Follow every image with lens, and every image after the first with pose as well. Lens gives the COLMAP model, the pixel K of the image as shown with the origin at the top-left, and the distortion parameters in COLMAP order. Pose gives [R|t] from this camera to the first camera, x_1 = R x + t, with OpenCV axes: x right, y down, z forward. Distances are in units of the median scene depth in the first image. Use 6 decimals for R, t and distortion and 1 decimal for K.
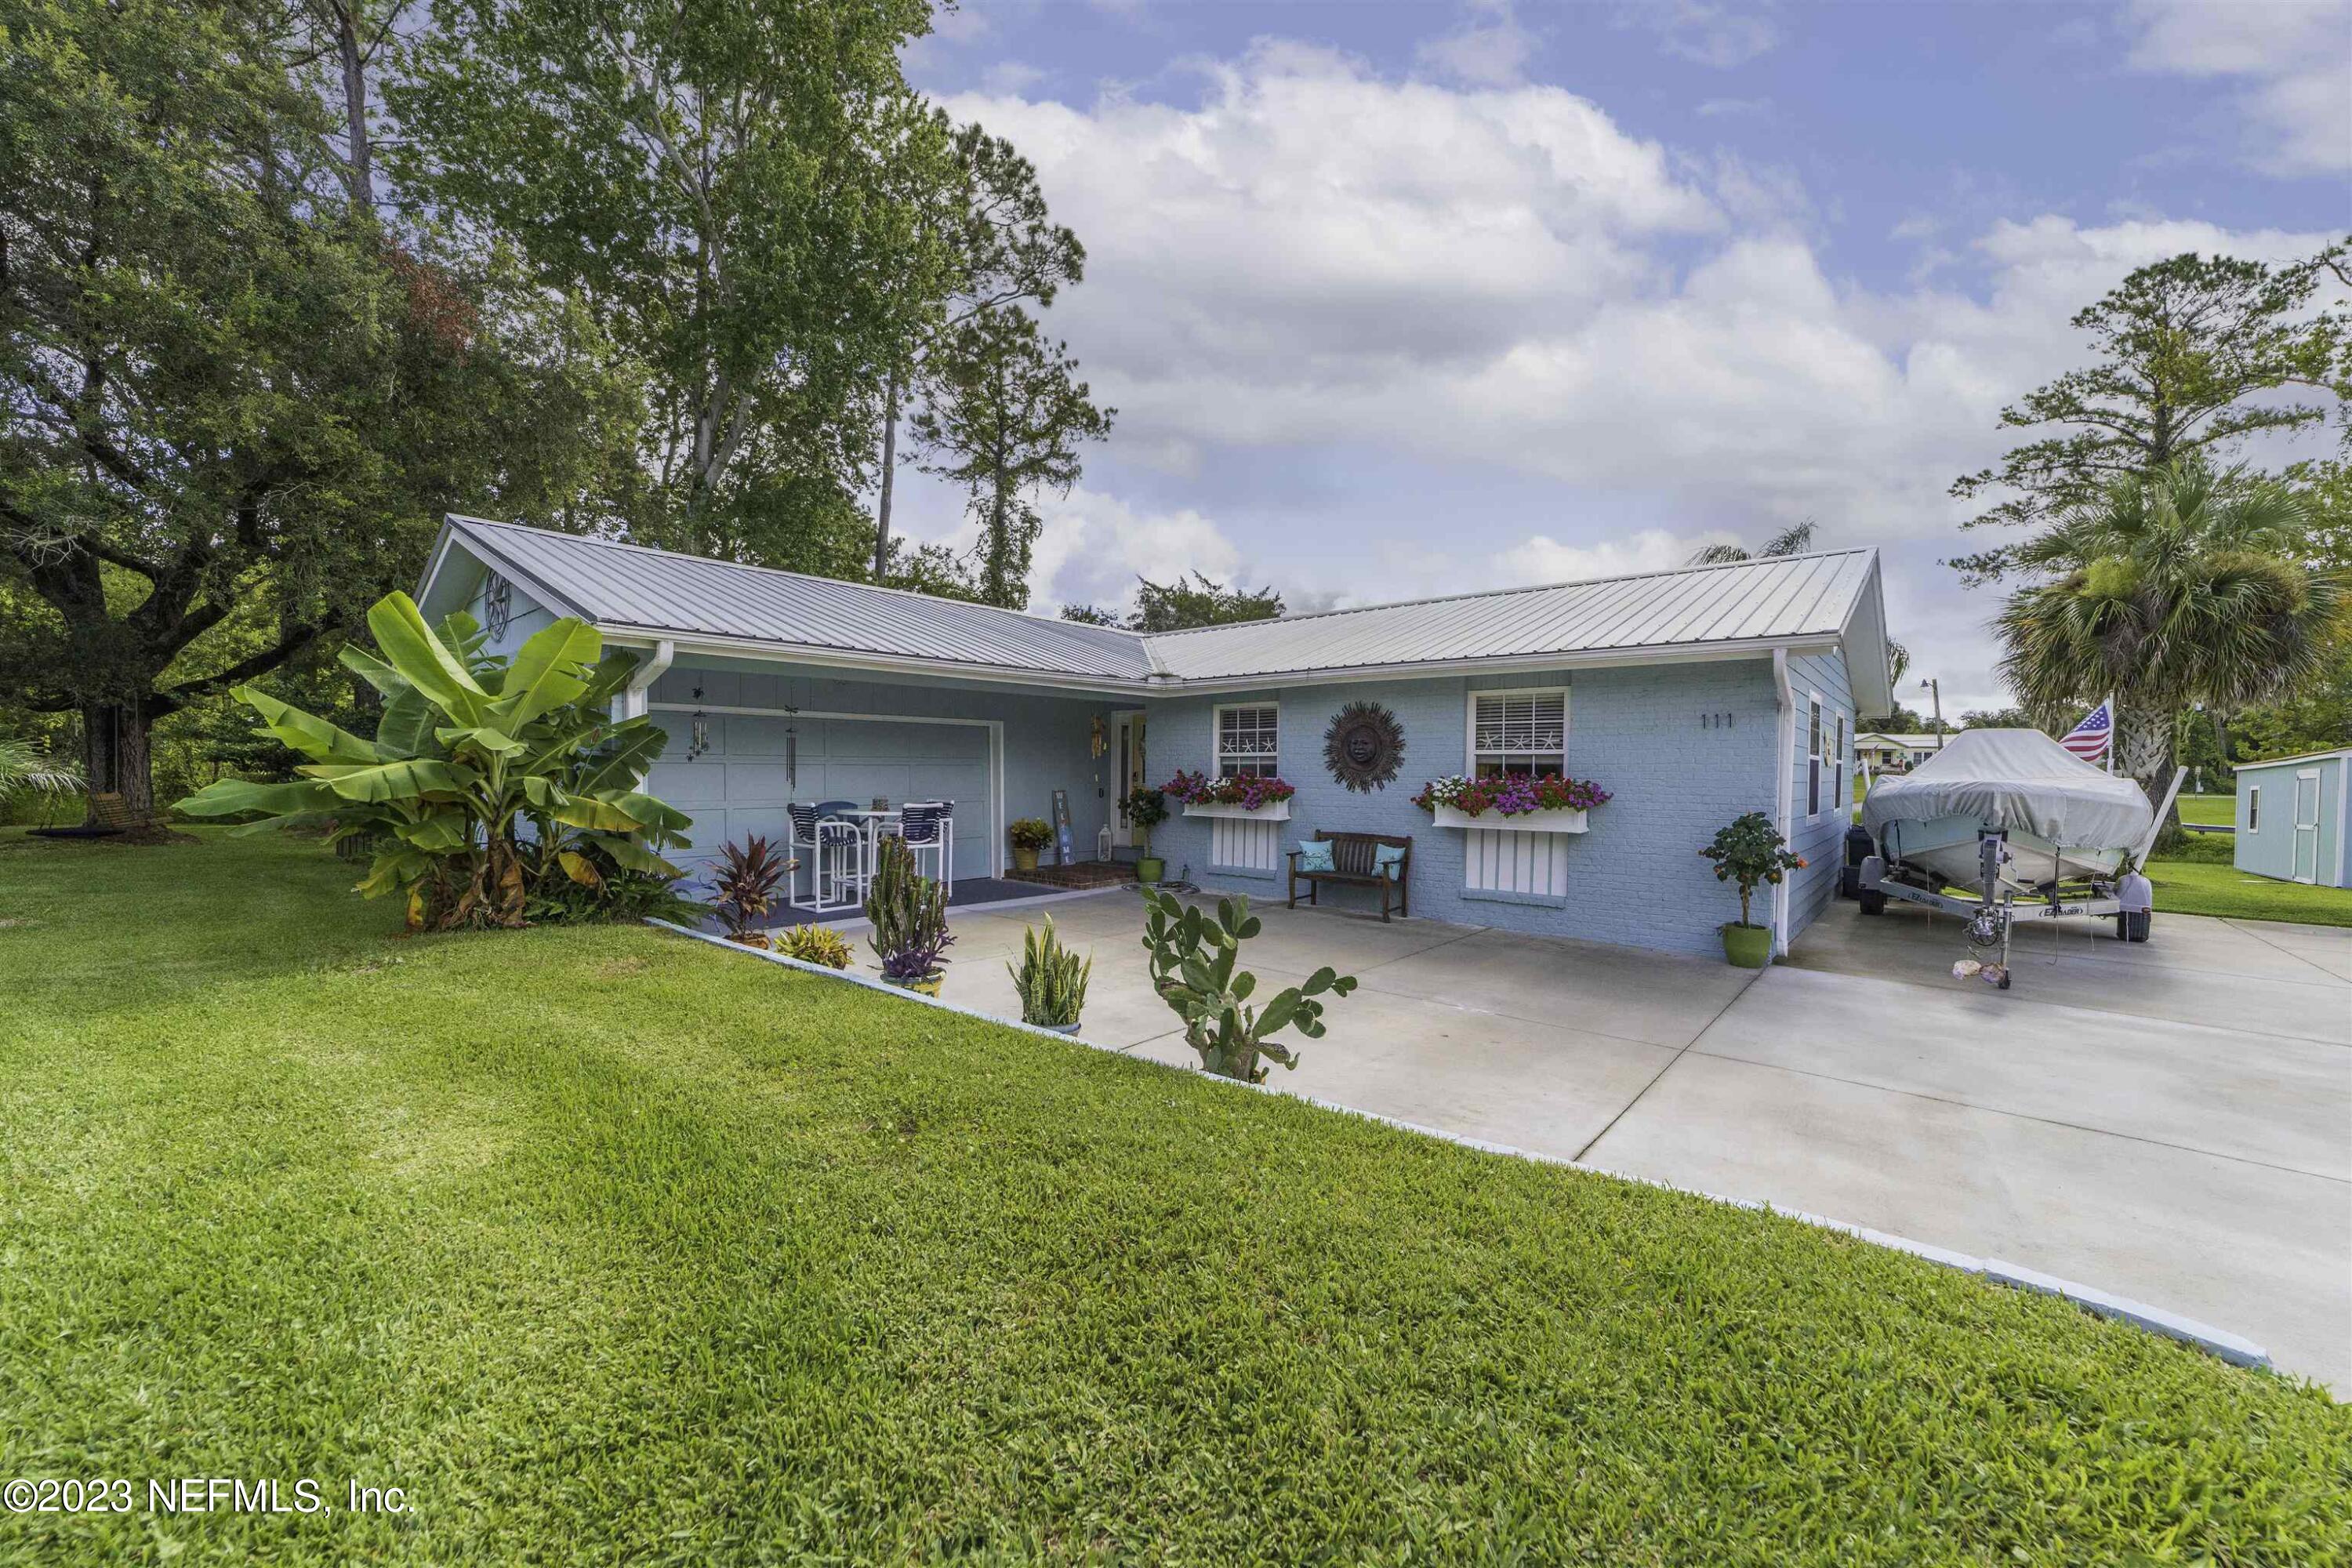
lens RADIAL K [[891.9, 0, 1171.9], [0, 891.9, 773.9], [0, 0, 1]] dist [-0.012605, 0.004157]
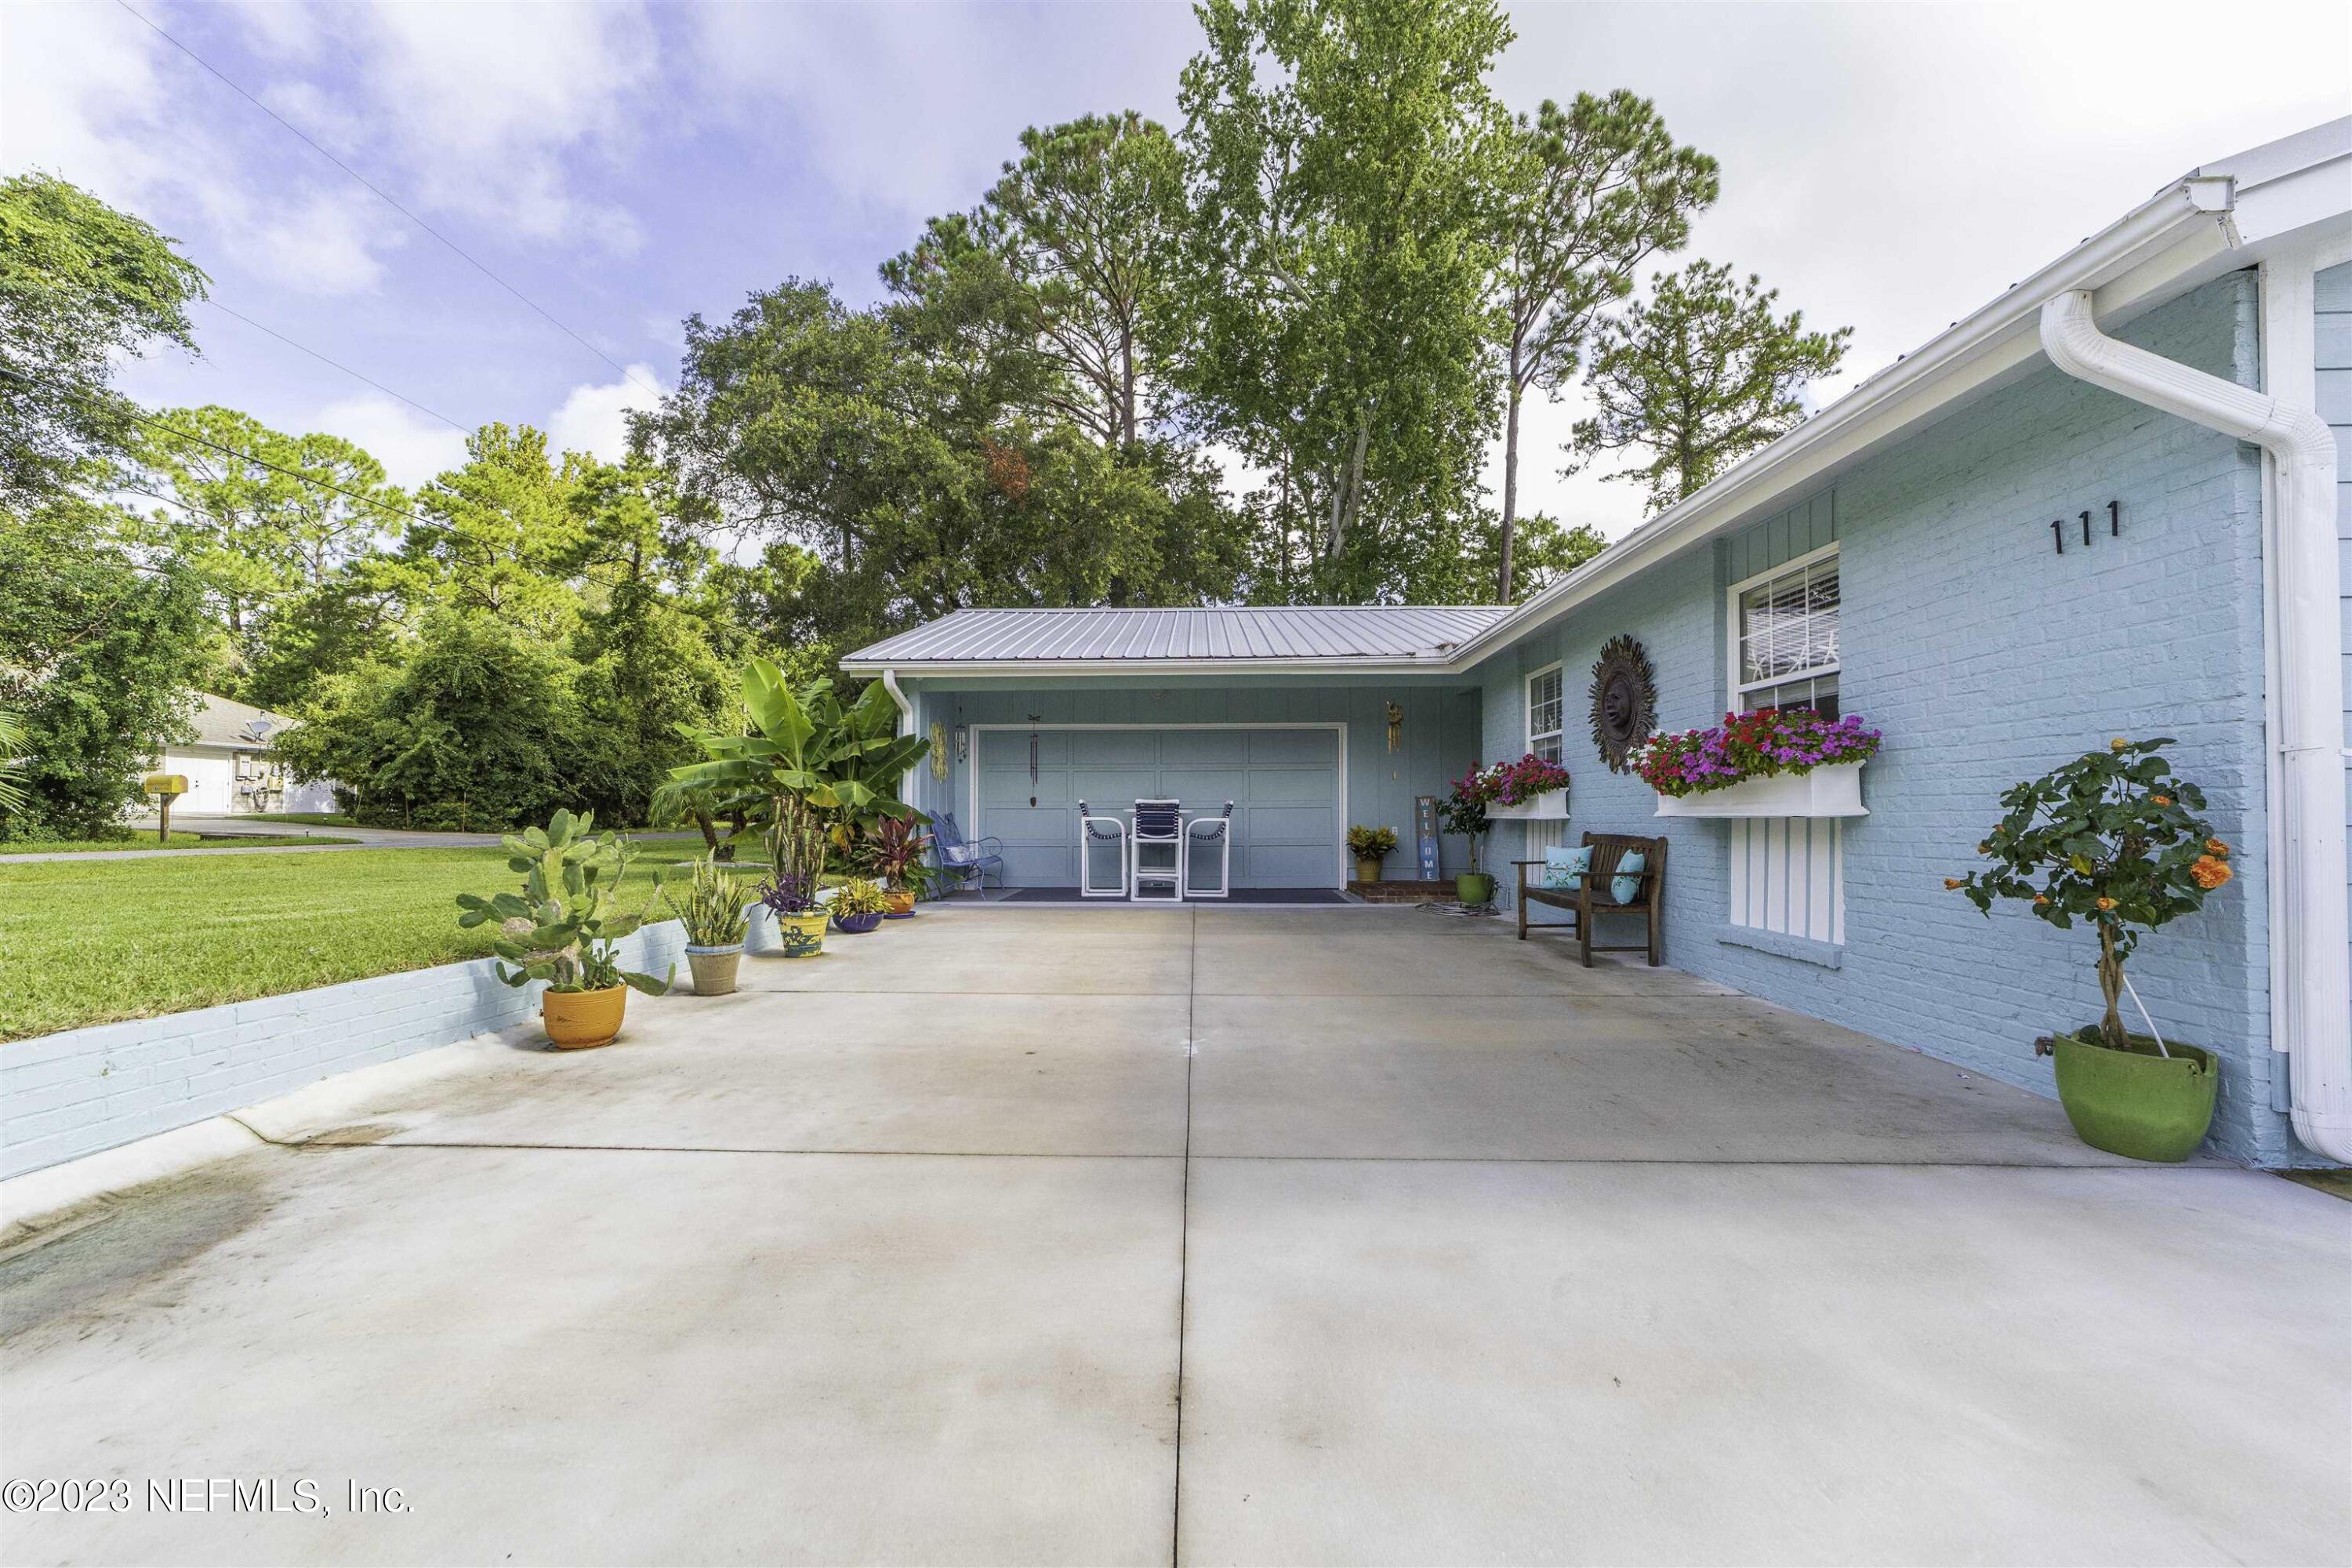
lens RADIAL K [[891.9, 0, 1195.1], [0, 891.9, 773.2], [0, 0, 1]] dist [-0.012605, 0.004157]
pose [[0.642802, -0.044078, -0.764763, 0.327977], [0.001144, 0.998397, -0.056582, 0.037108], [0.766032, 0.035496, 0.641822, 0.215746]]
